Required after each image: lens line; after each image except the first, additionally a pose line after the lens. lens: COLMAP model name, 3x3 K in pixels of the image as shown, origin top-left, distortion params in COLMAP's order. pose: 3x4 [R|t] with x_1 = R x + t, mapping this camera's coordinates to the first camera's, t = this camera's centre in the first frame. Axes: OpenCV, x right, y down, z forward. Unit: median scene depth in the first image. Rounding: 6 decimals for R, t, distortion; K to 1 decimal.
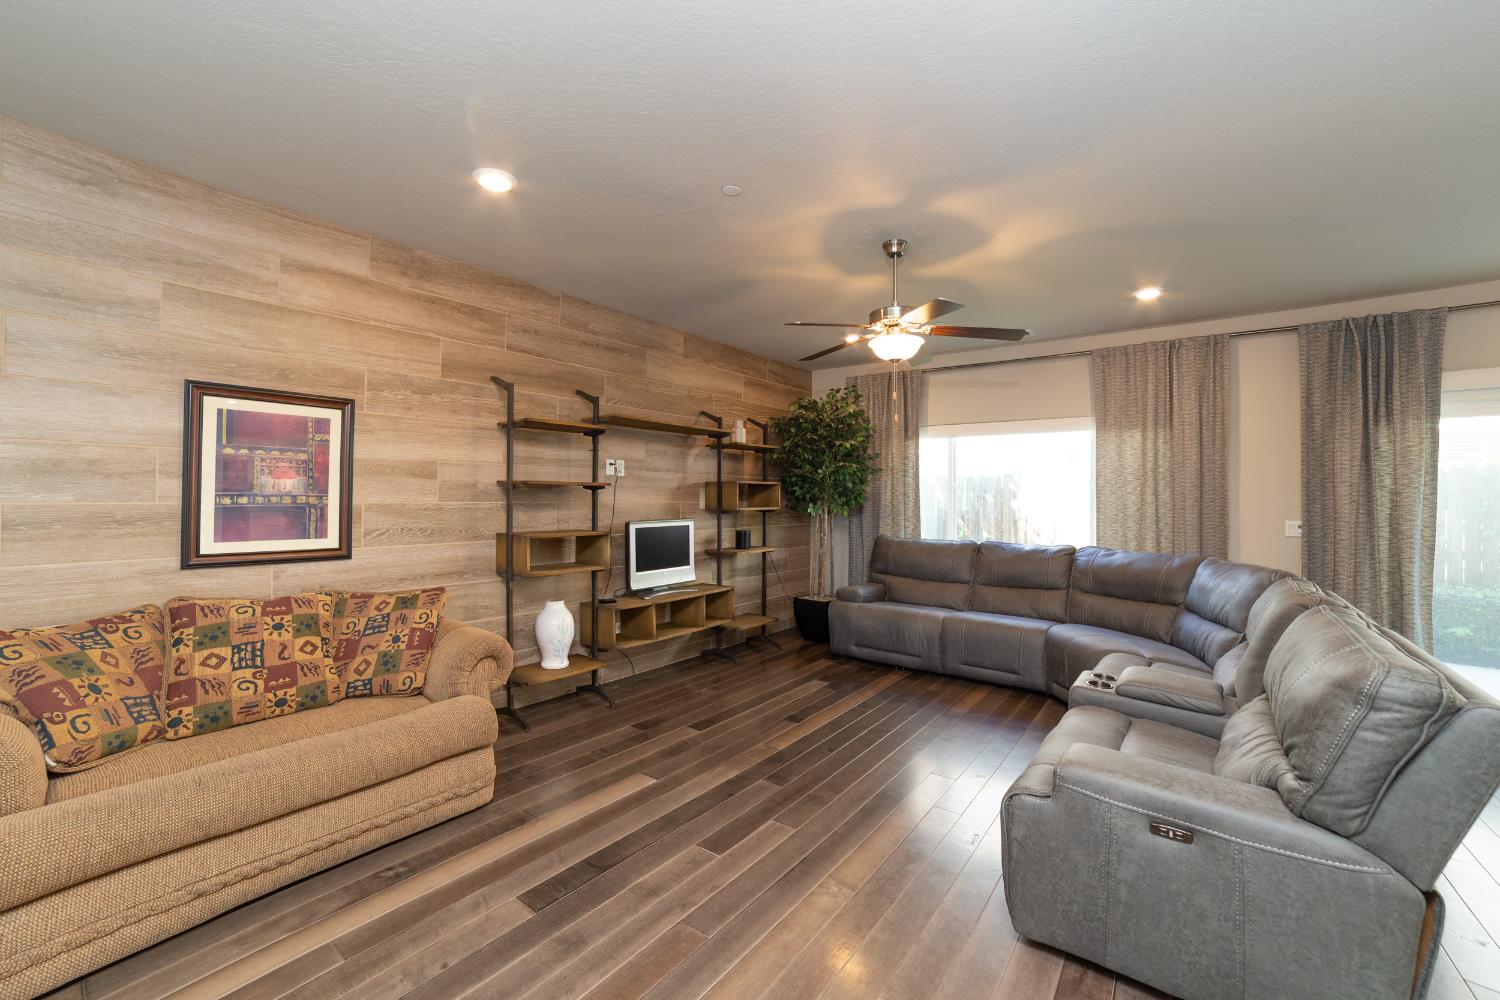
lens RADIAL K [[616.8, 0, 746.6], [0, 616.8, 507.1], [0, 0, 1]] dist [-0.064638, 0.036150]
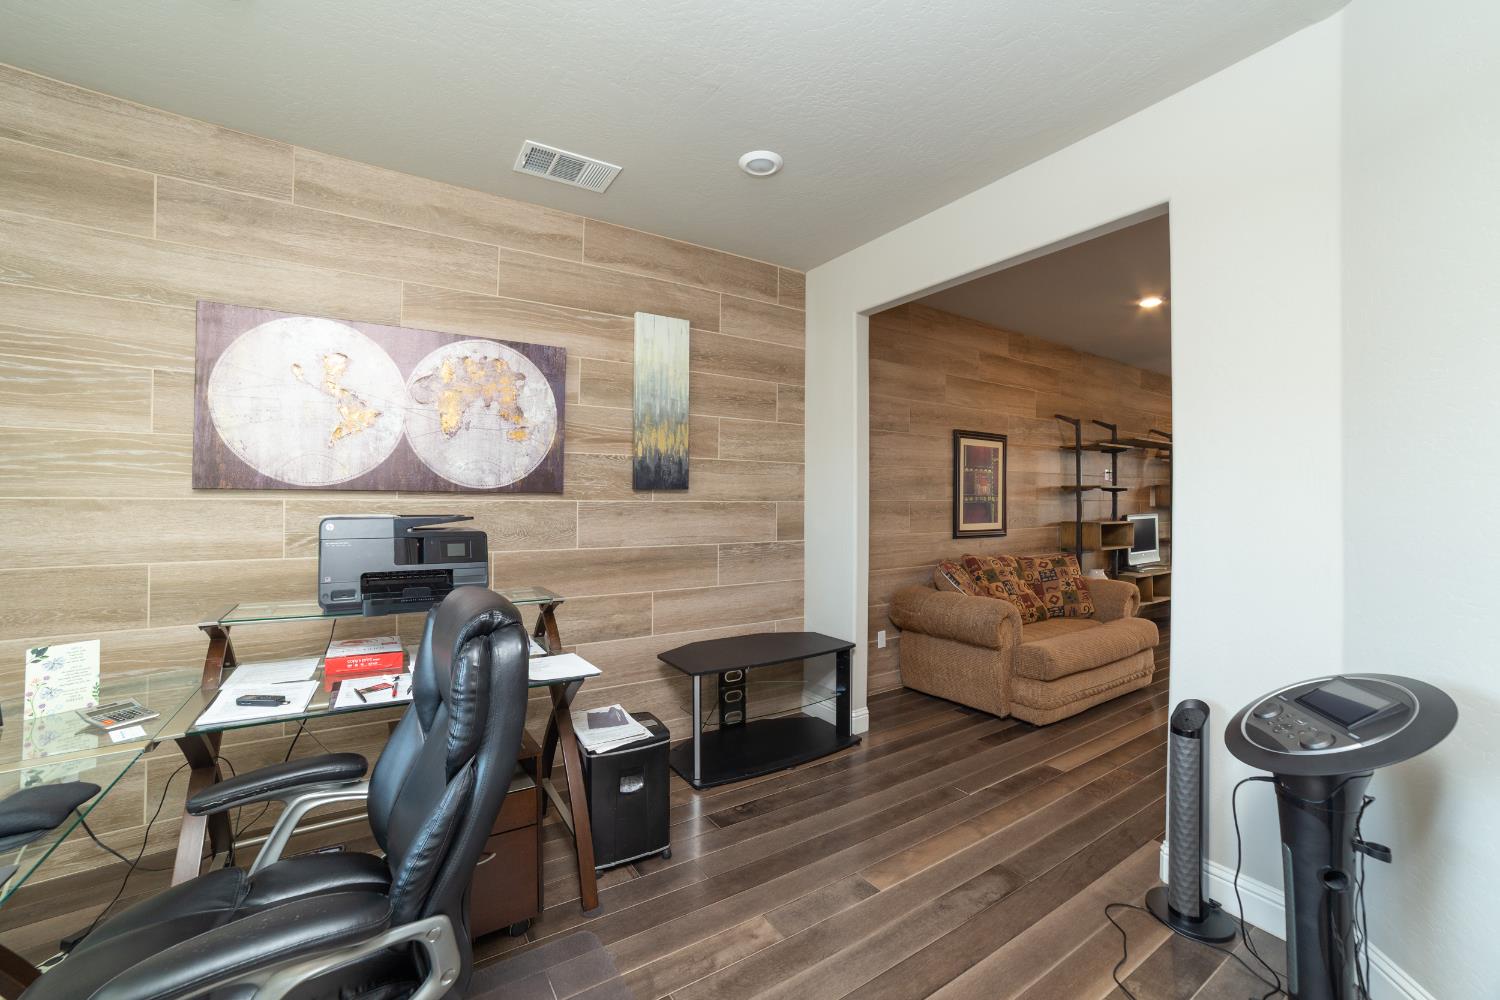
lens RADIAL K [[610.9, 0, 758.5], [0, 610.9, 503.1], [0, 0, 1]] dist [-0.089673, 0.034962]
pose [[0.945888, -0.008420, -0.324385, -0.782956], [0.003229, 0.999858, -0.016538, 0.024364], [0.324479, 0.014596, 0.945780, -0.724321]]
